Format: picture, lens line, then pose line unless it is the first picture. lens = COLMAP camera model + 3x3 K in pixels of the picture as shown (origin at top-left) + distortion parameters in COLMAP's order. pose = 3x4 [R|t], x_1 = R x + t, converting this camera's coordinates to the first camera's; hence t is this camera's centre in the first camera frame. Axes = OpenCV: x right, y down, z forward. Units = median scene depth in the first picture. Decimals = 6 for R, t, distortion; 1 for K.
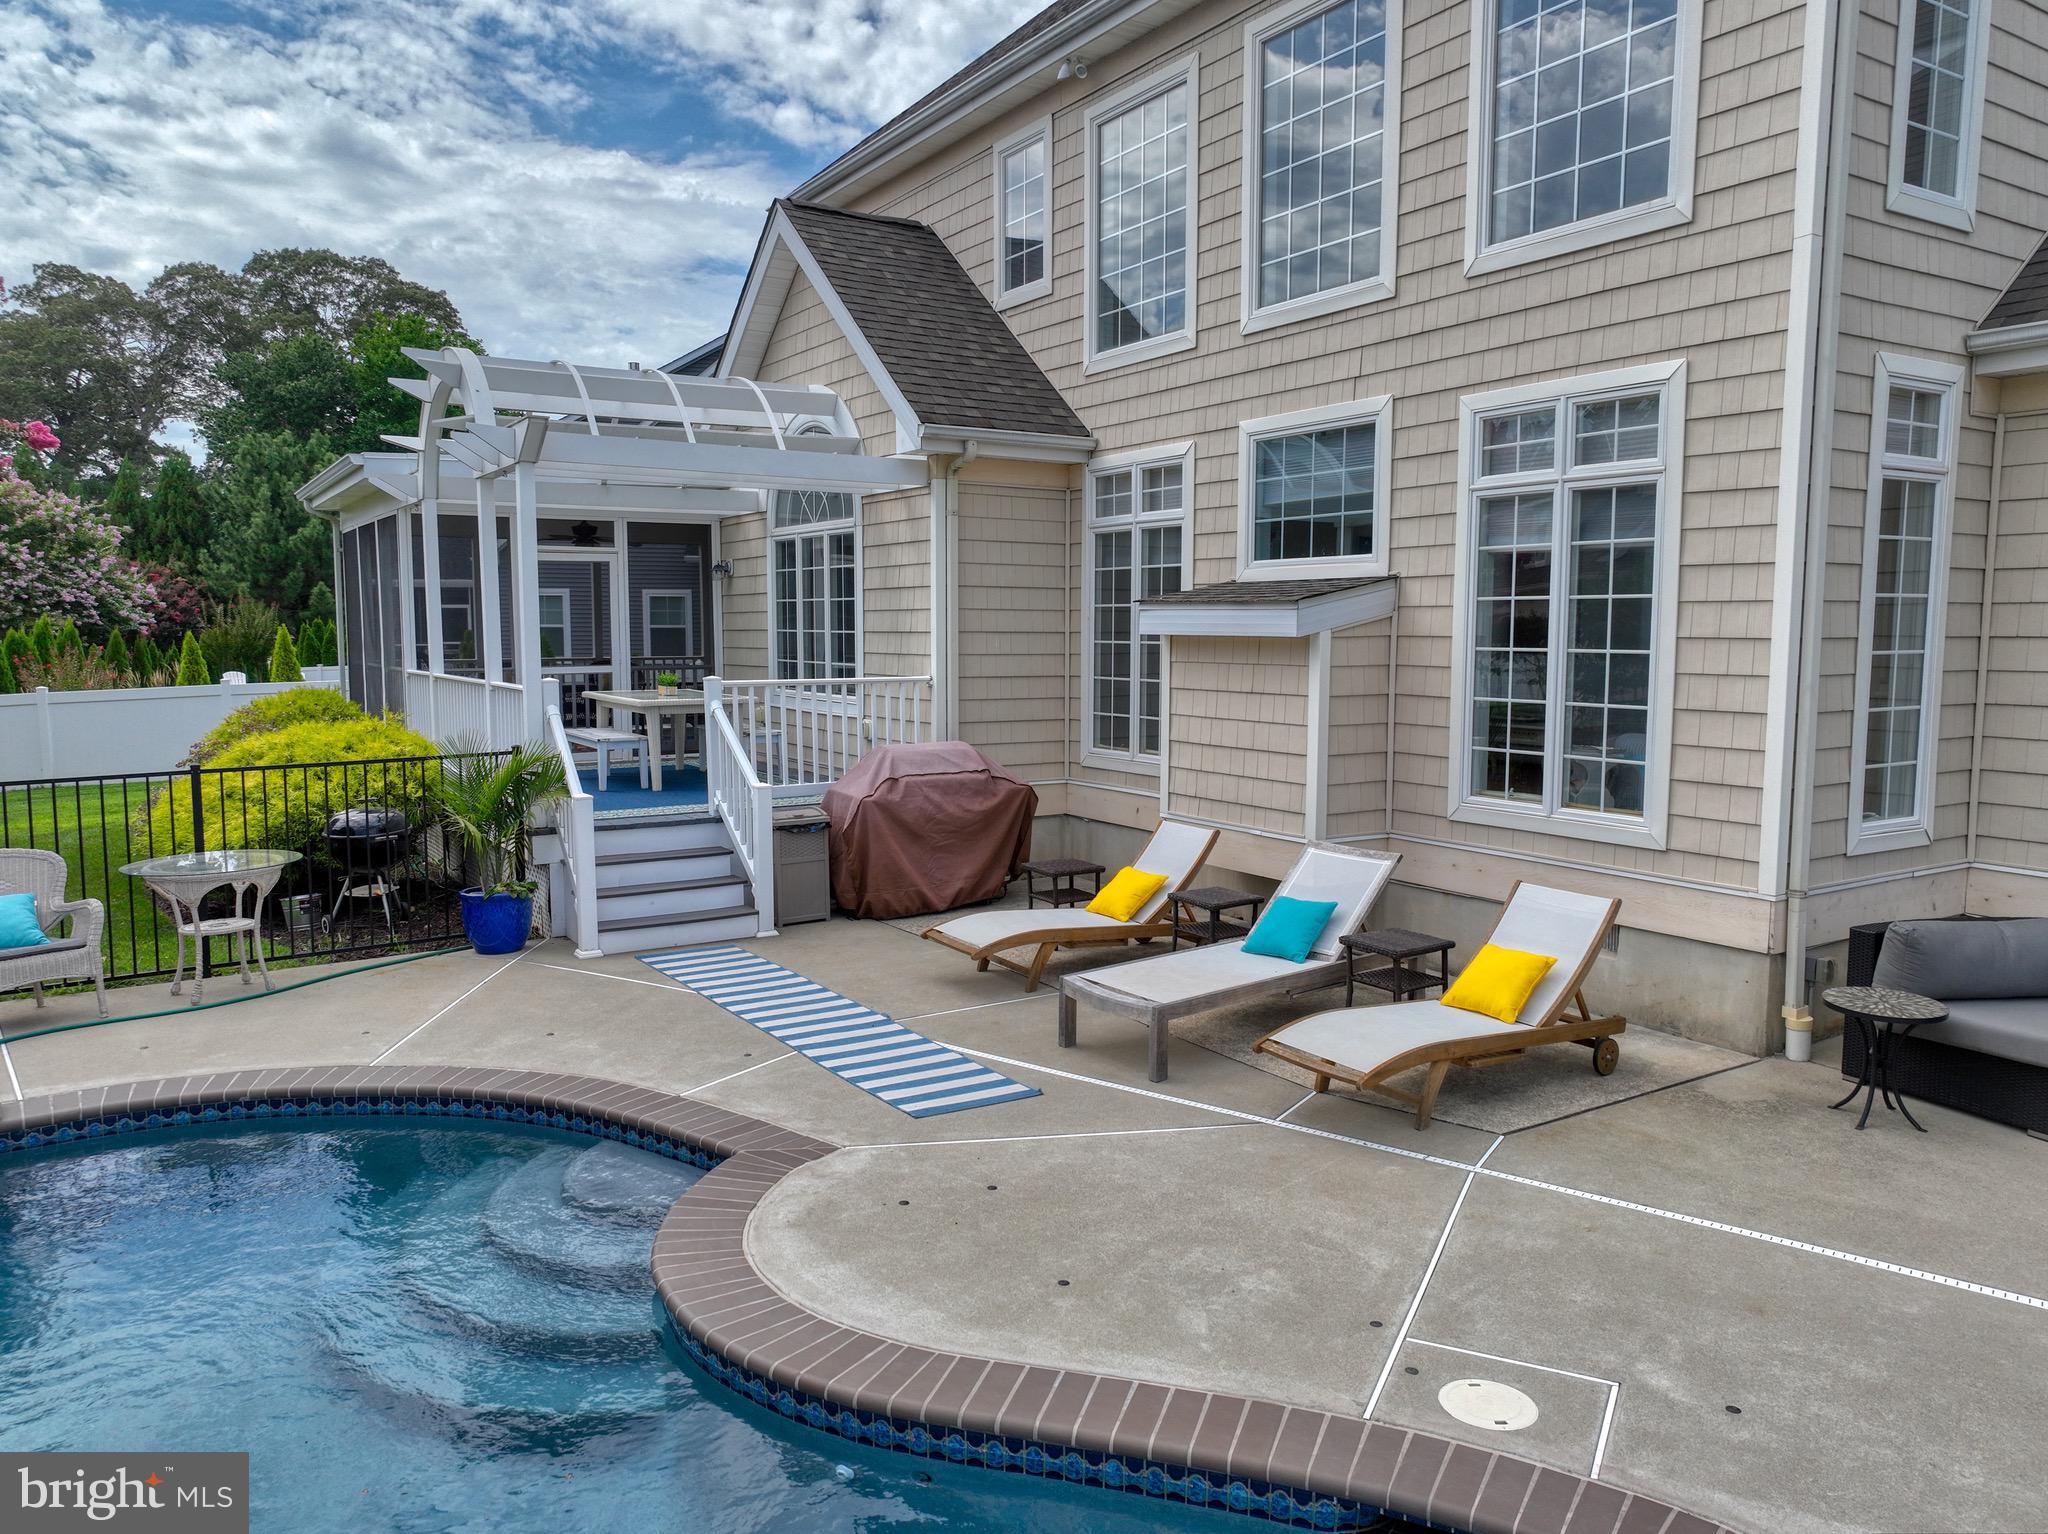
lens RADIAL K [[1434.5, 0, 1024.0], [0, 1434.5, 767.0], [0, 0, 1]] dist [0.005251, 0.004398]
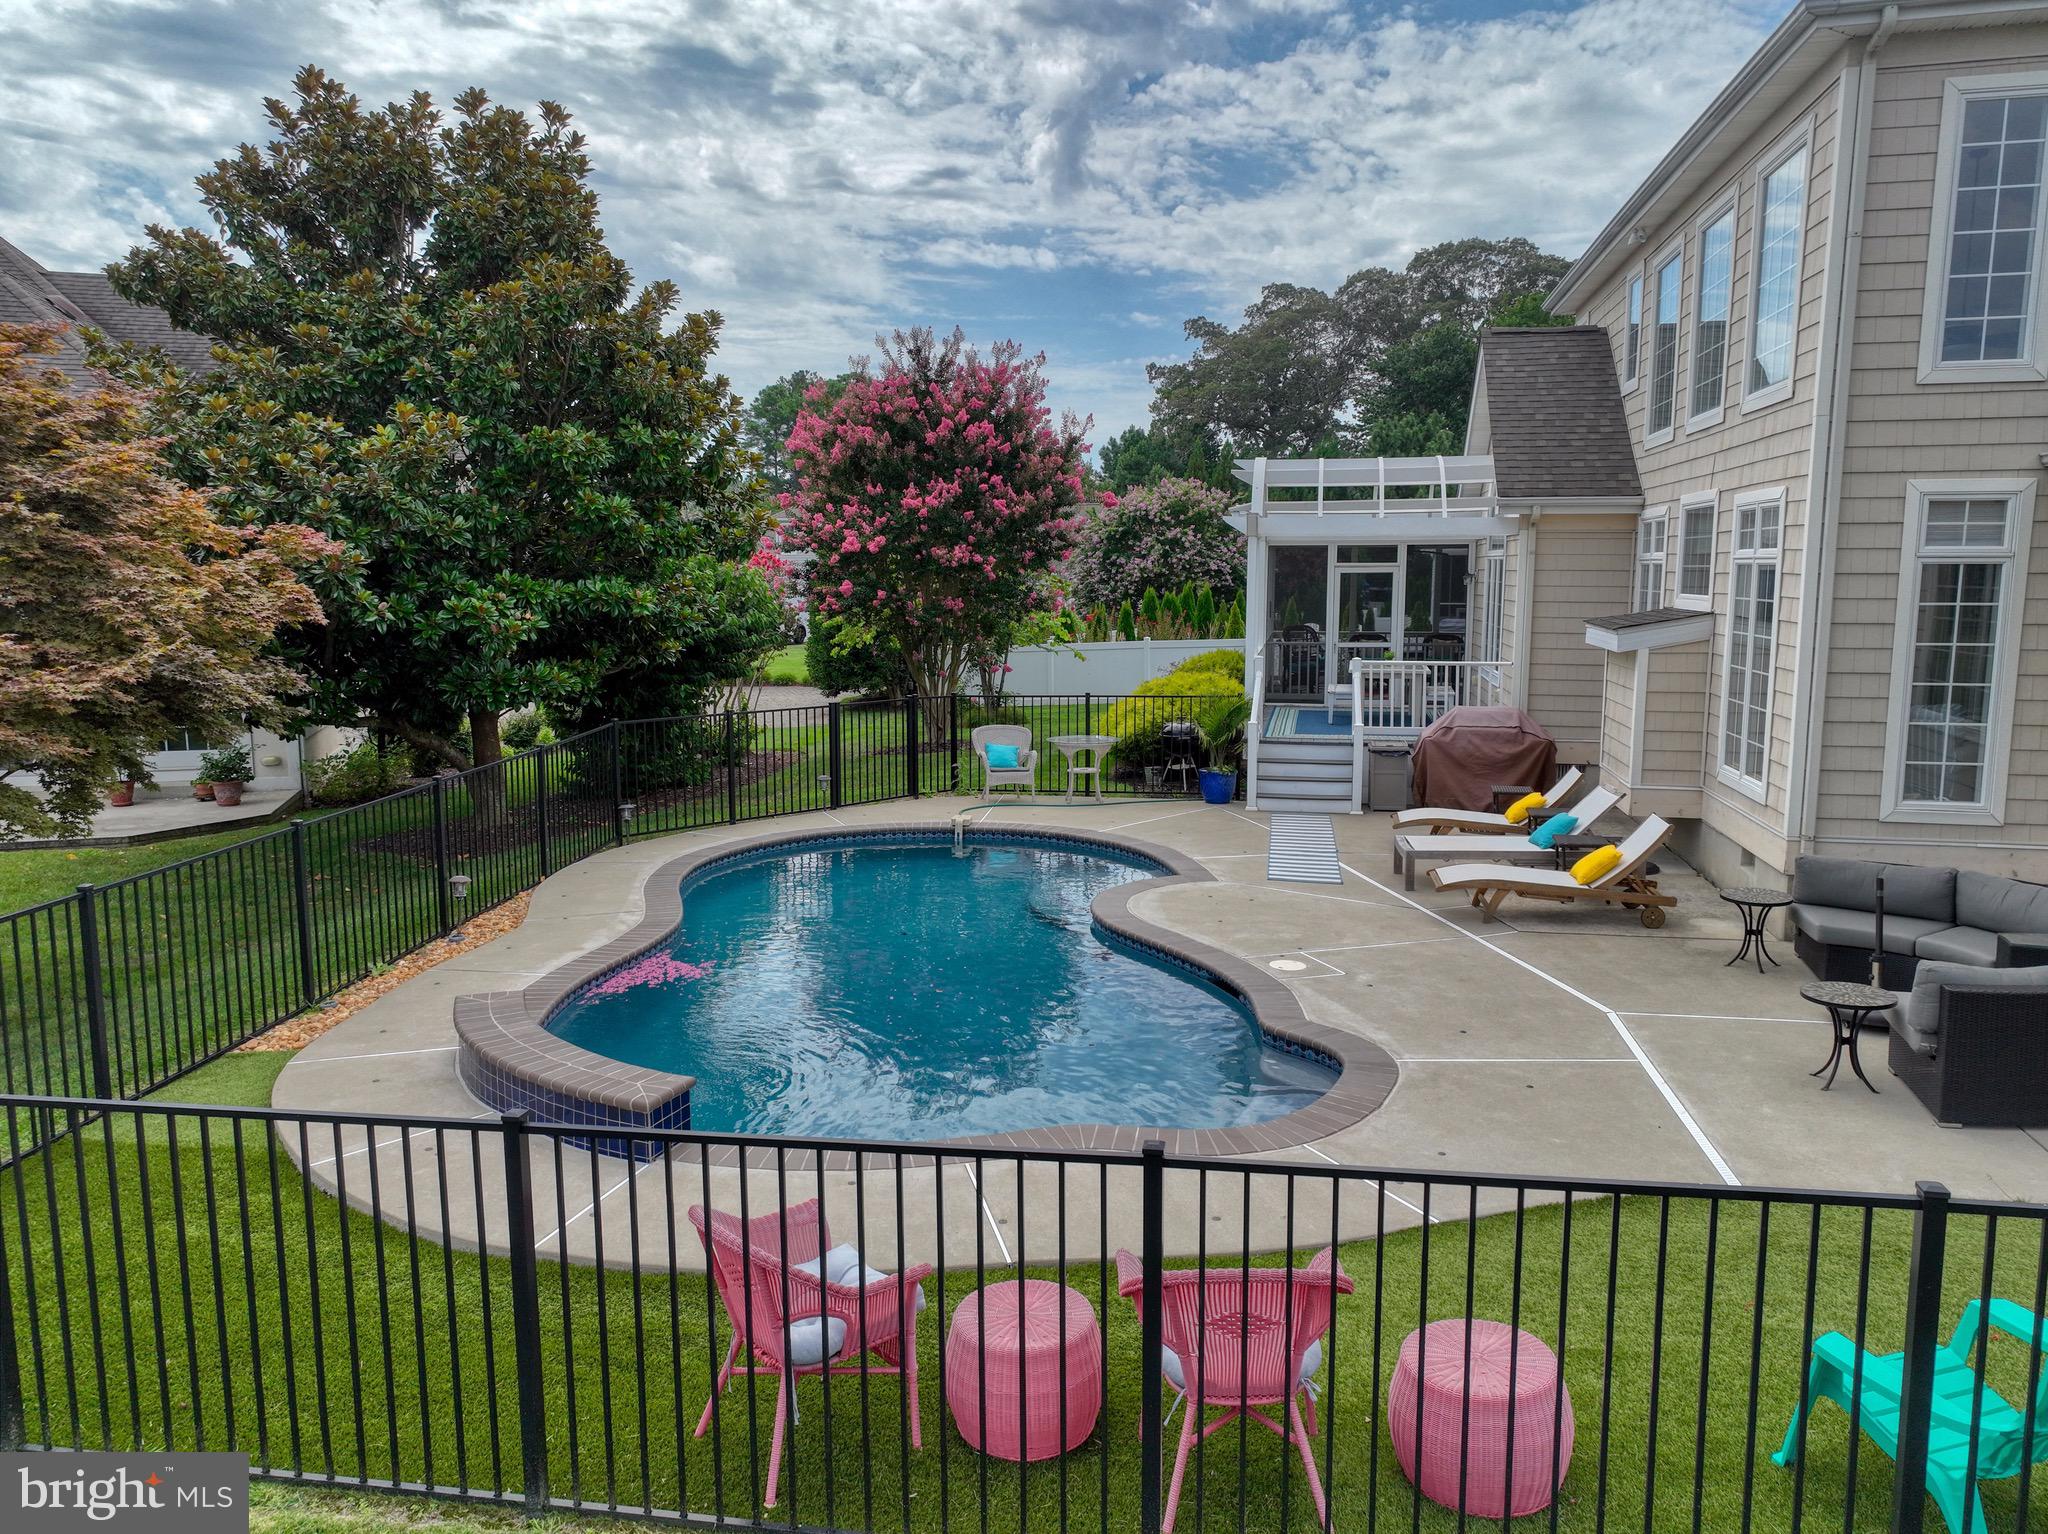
lens RADIAL K [[1429.7, 0, 1062.6], [0, 1429.7, 773.5], [0, 0, 1]] dist [0.051461, 0.000086]
pose [[0.734494, 0.097066, -0.671637, 0.690261], [-0.066493, 0.995249, 0.071119, -0.026432], [0.675350, -0.007577, 0.737459, -0.479615]]
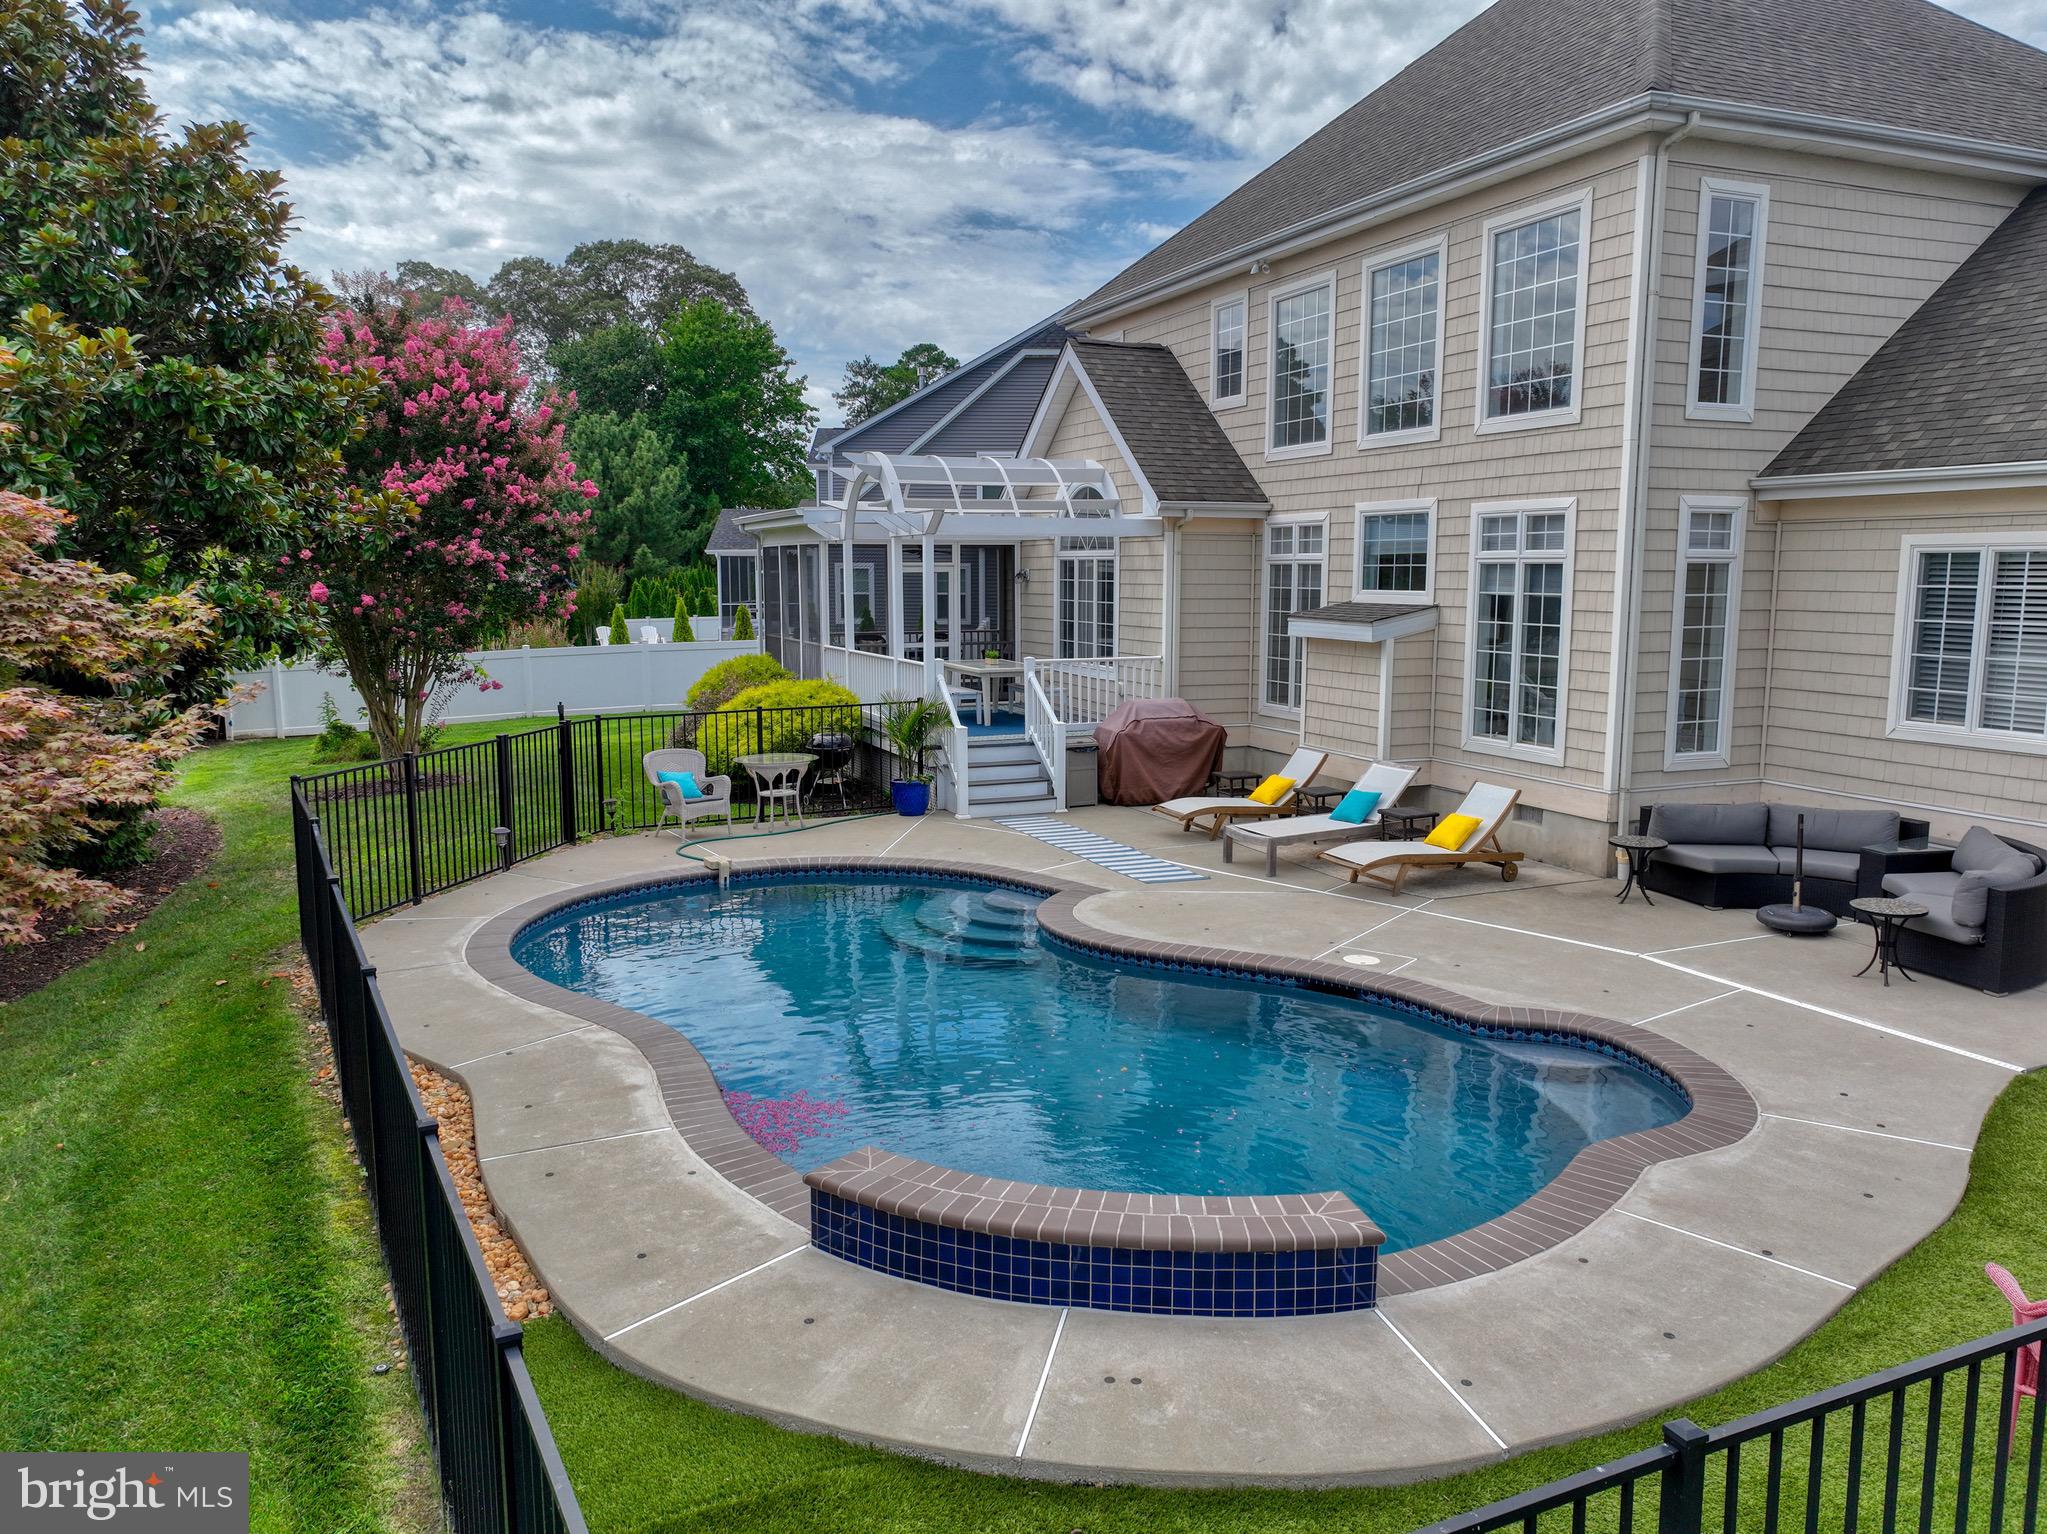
lens RADIAL K [[1433.8, 0, 1023.5], [0, 1433.8, 767.0], [0, 0, 1]] dist [0.005251, 0.004398]
pose [[0.986114, 0.022066, -0.164598, 0.053809], [-0.015644, 0.999069, 0.040211, -0.002739], [0.165332, -0.037078, 0.985541, -0.664007]]
